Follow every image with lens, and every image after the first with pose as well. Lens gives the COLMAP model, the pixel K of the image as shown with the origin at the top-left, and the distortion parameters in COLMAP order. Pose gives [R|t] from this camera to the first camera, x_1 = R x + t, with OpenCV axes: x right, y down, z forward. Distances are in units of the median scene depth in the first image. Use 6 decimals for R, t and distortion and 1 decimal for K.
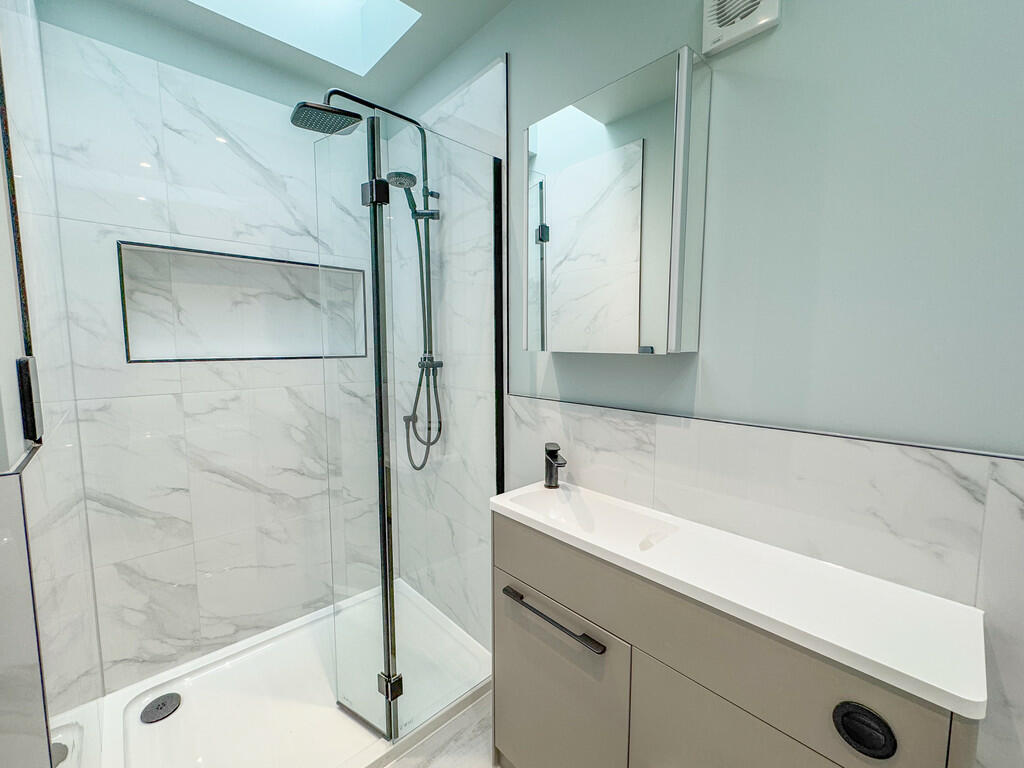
lens RADIAL K [[422.1, 0, 510.6], [0, 422.1, 382.9], [0, 0, 1]] dist [-0.011367, 0.000877]
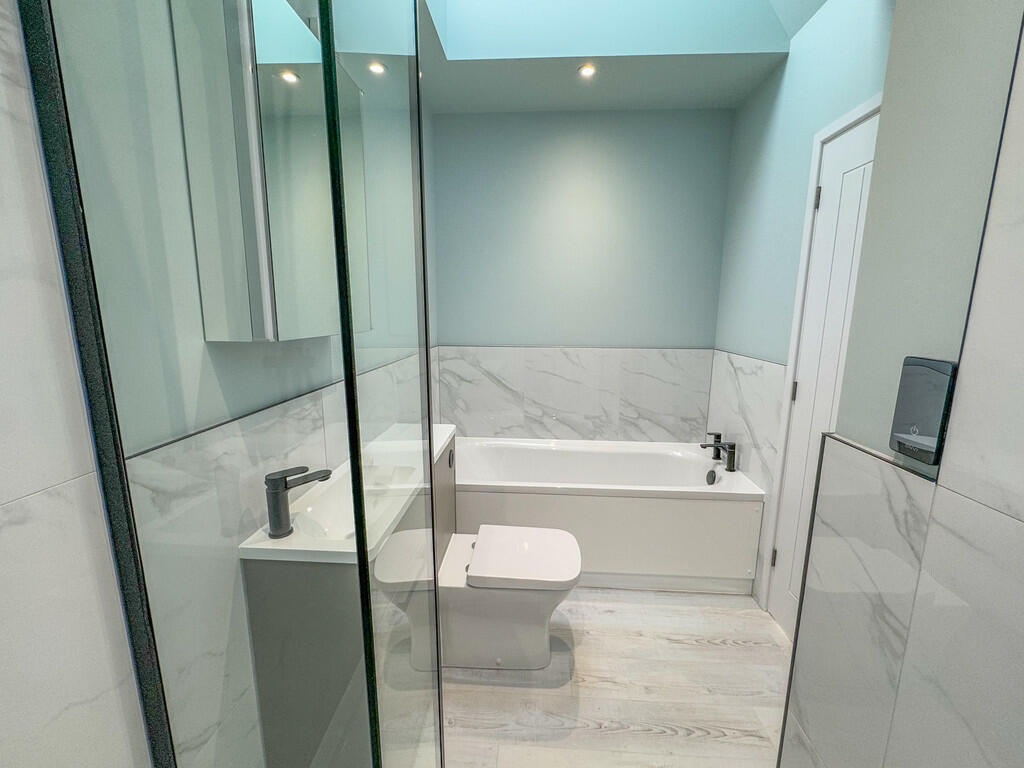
lens RADIAL K [[422.1, 0, 507.8], [0, 422.1, 386.4], [0, 0, 1]] dist [-0.011367, 0.000877]
pose [[-0.692333, -0.131756, 0.709447, -0.609841], [0.059744, 0.969346, 0.238327, -0.130482], [-0.719101, 0.207387, -0.663238, 1.118993]]
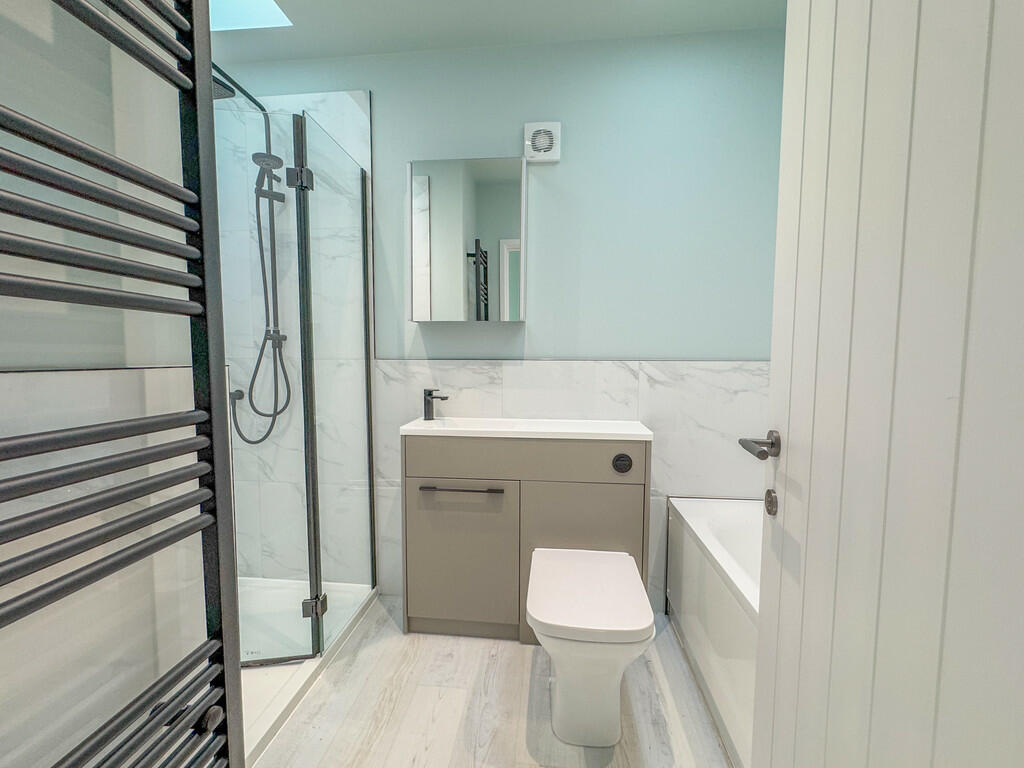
lens RADIAL K [[422.1, 0, 513.7], [0, 422.1, 382.7], [0, 0, 1]] dist [-0.011367, 0.000877]
pose [[0.747797, -0.040118, 0.662714, -0.602050], [0.053483, 0.998569, 0.000100, 0.136060], [-0.661770, 0.035369, 0.748873, -0.231982]]
